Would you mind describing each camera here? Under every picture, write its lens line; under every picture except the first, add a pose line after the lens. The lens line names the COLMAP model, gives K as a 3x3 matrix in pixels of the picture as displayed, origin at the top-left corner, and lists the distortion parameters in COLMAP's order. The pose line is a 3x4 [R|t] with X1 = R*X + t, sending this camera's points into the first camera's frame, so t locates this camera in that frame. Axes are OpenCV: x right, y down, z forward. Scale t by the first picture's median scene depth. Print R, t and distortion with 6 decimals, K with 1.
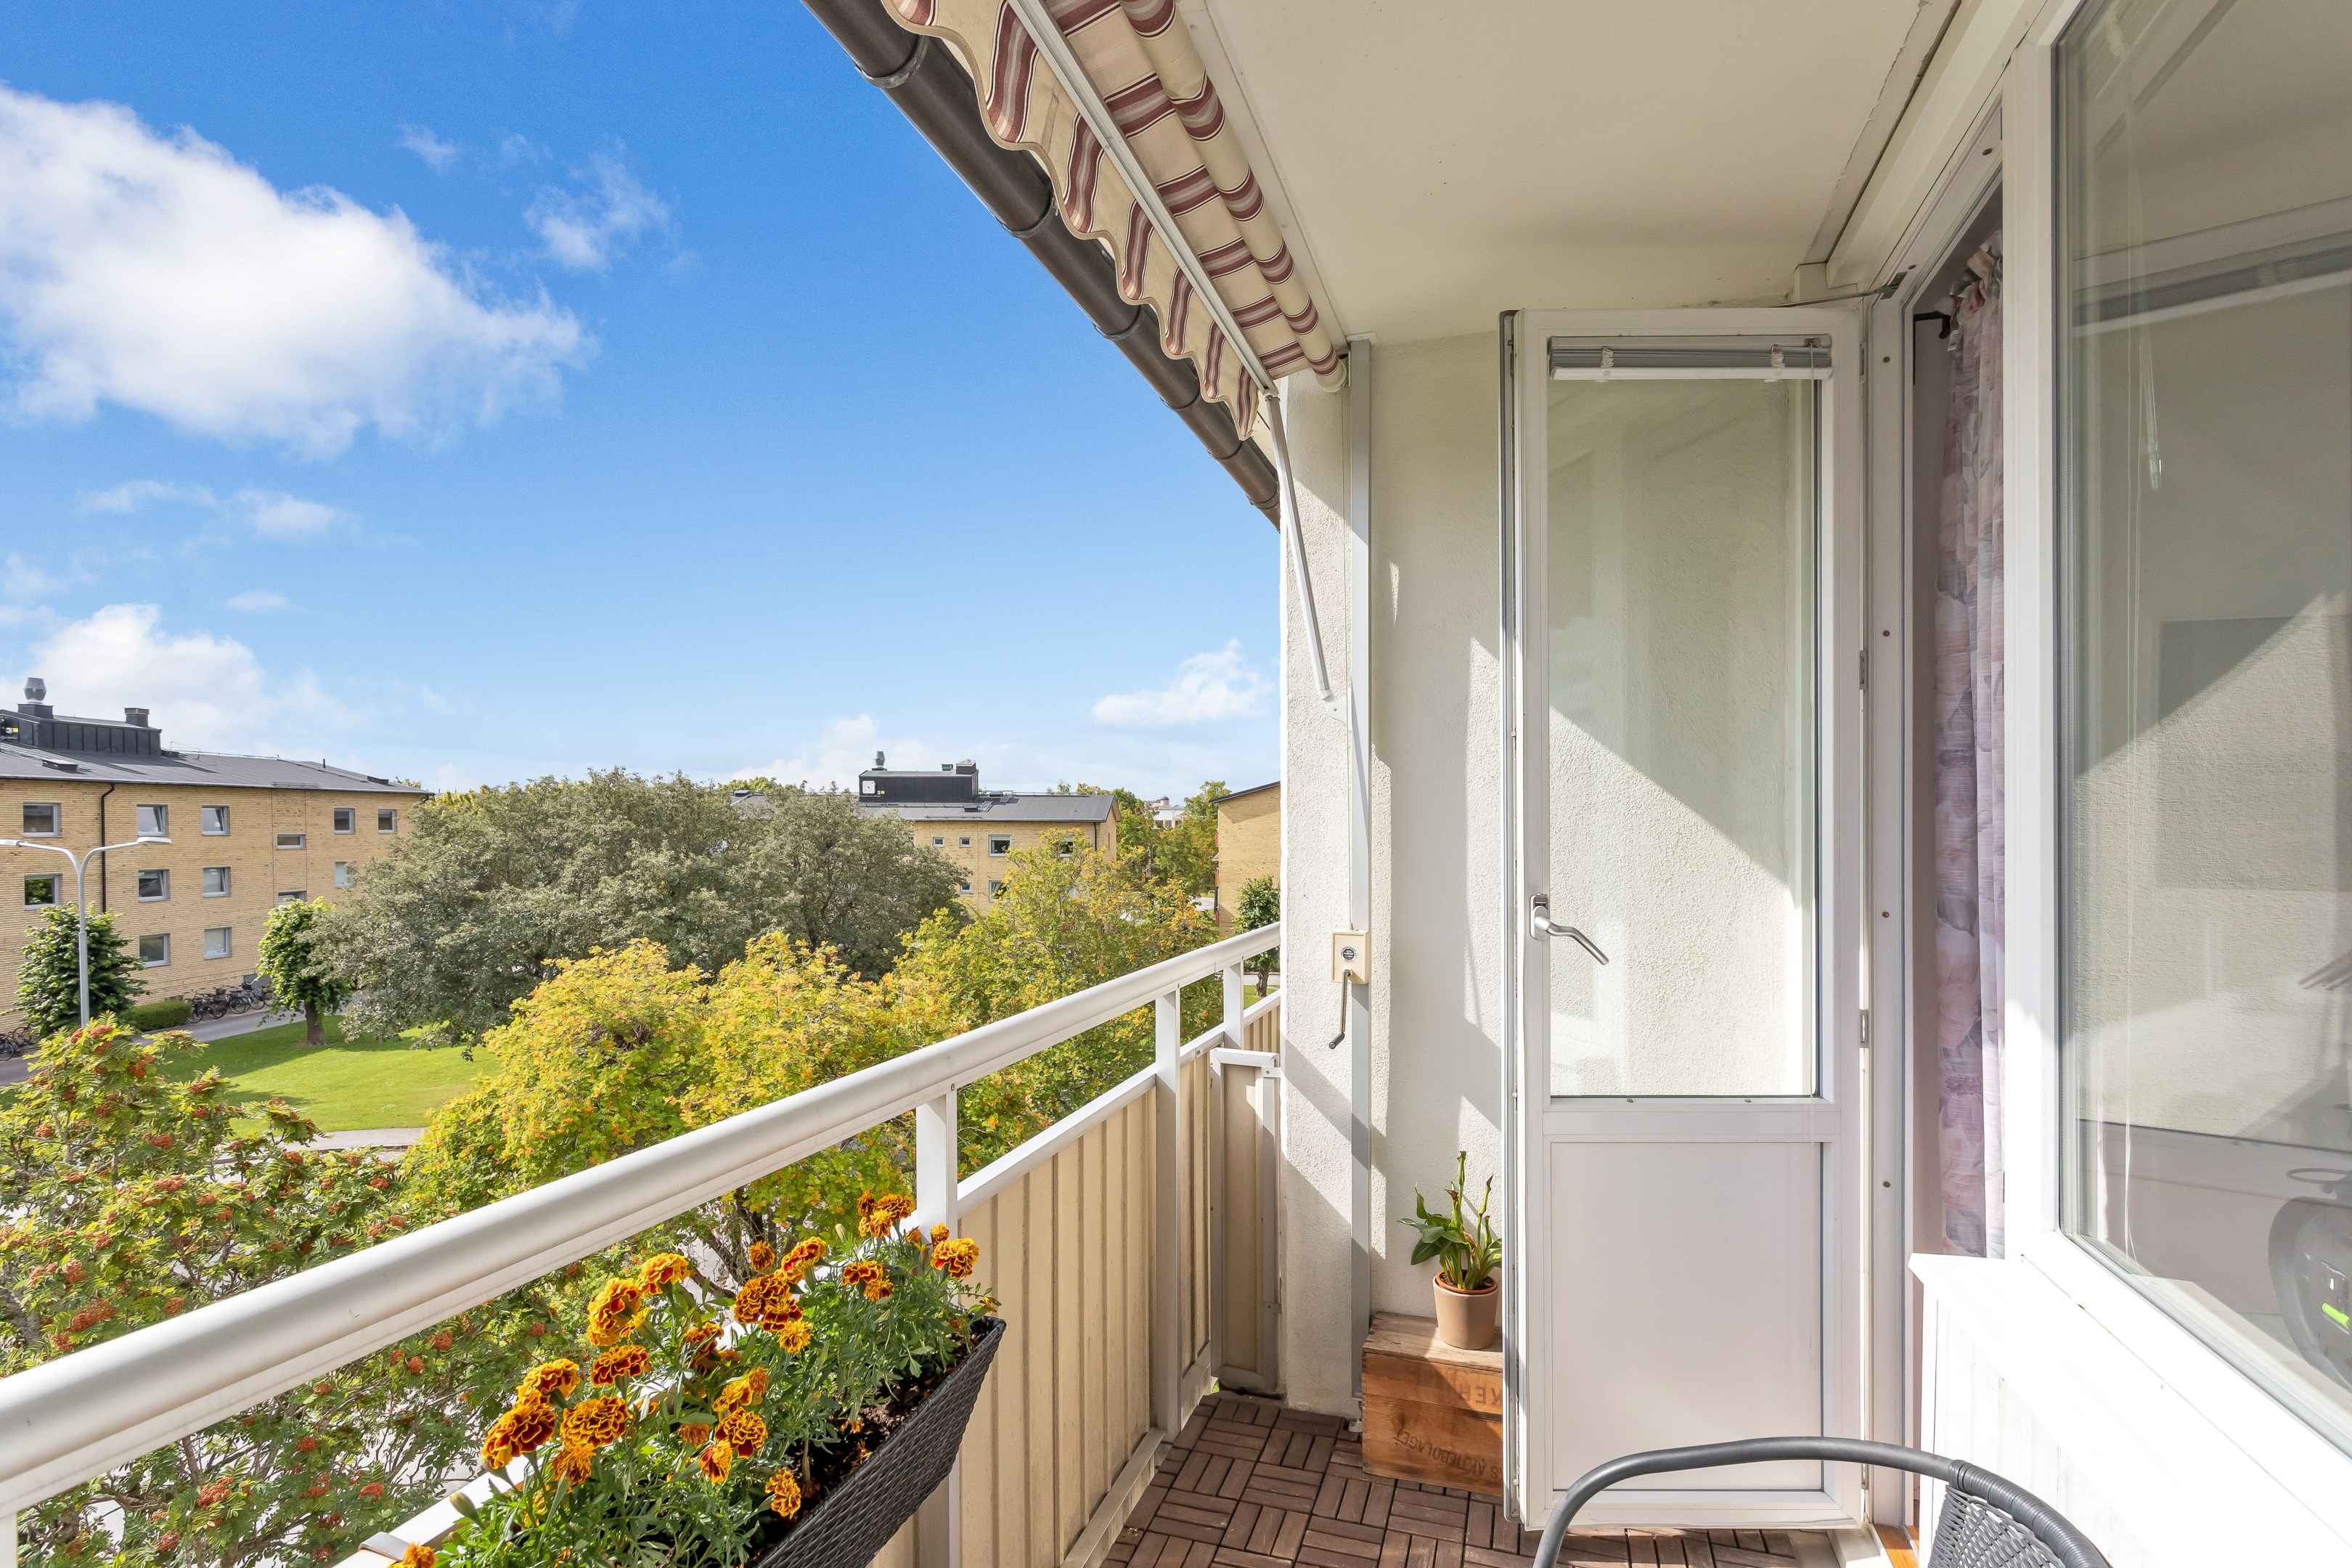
lens RADIAL K [[1136.6, 0, 1165.6], [0, 1136.6, 803.5], [0, 0, 1]] dist [-0.001433, -0.000177]
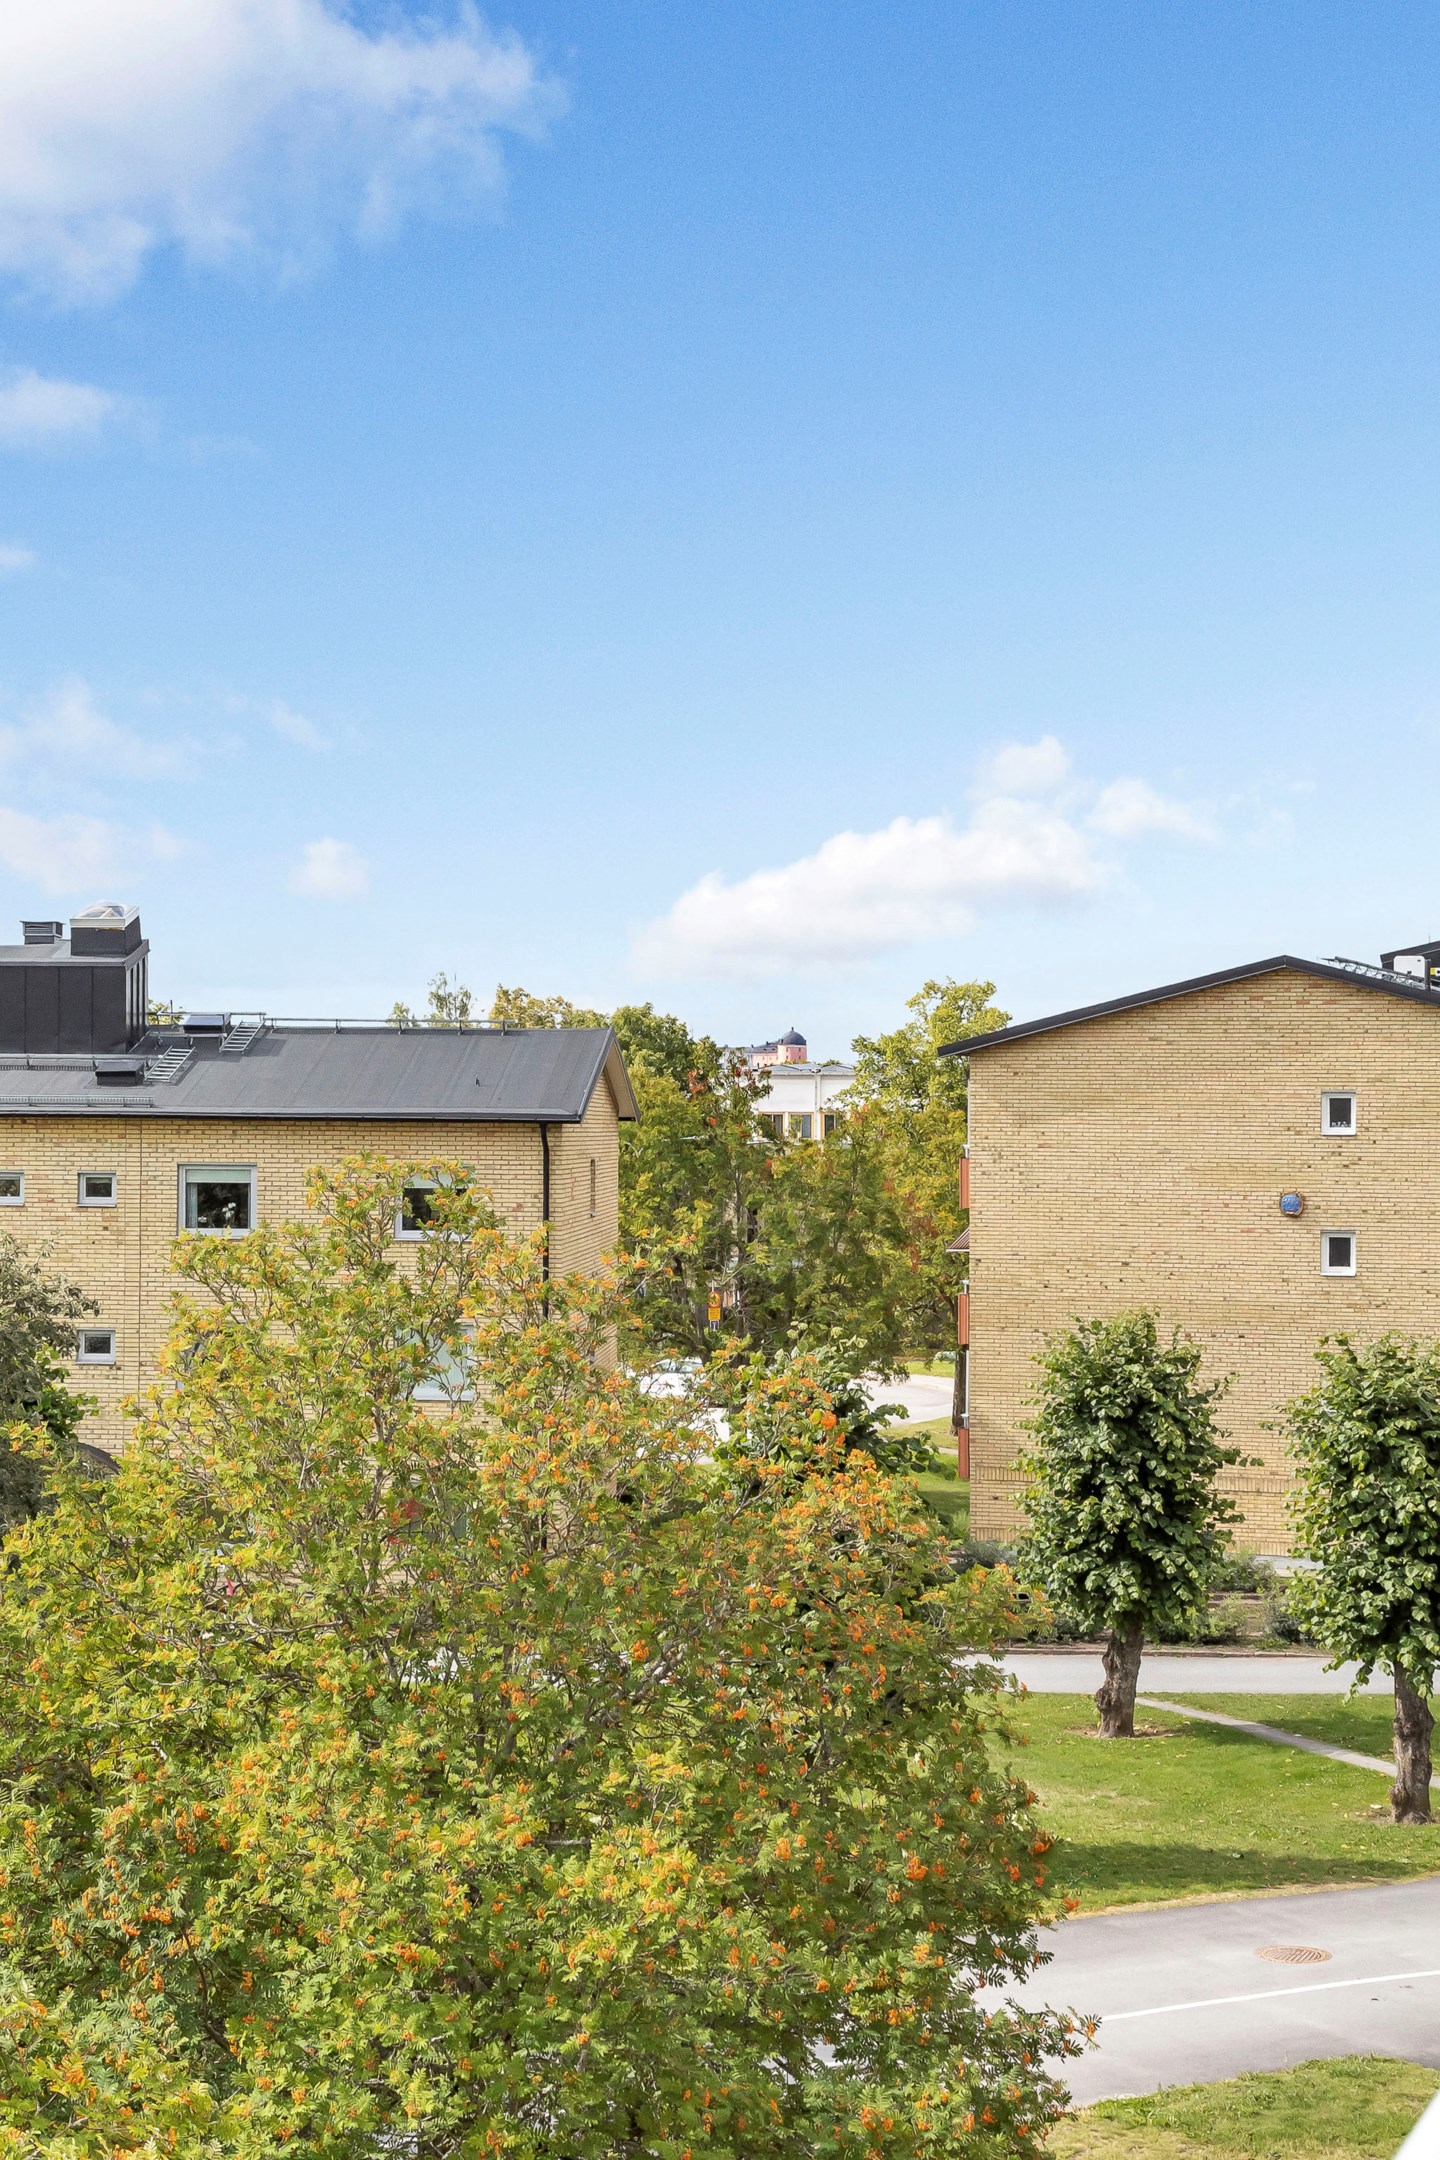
lens RADIAL K [[2496.8, 0, 724.3], [0, 2496.8, 1078.0], [0, 0, 1]] dist [-0.020721, 0.000000]
pose [[0.998768, 0.005669, -0.049293, 0.015121], [-0.004746, 0.999812, 0.018816, -0.006949], [0.049390, -0.018559, 0.998607, 0.358490]]
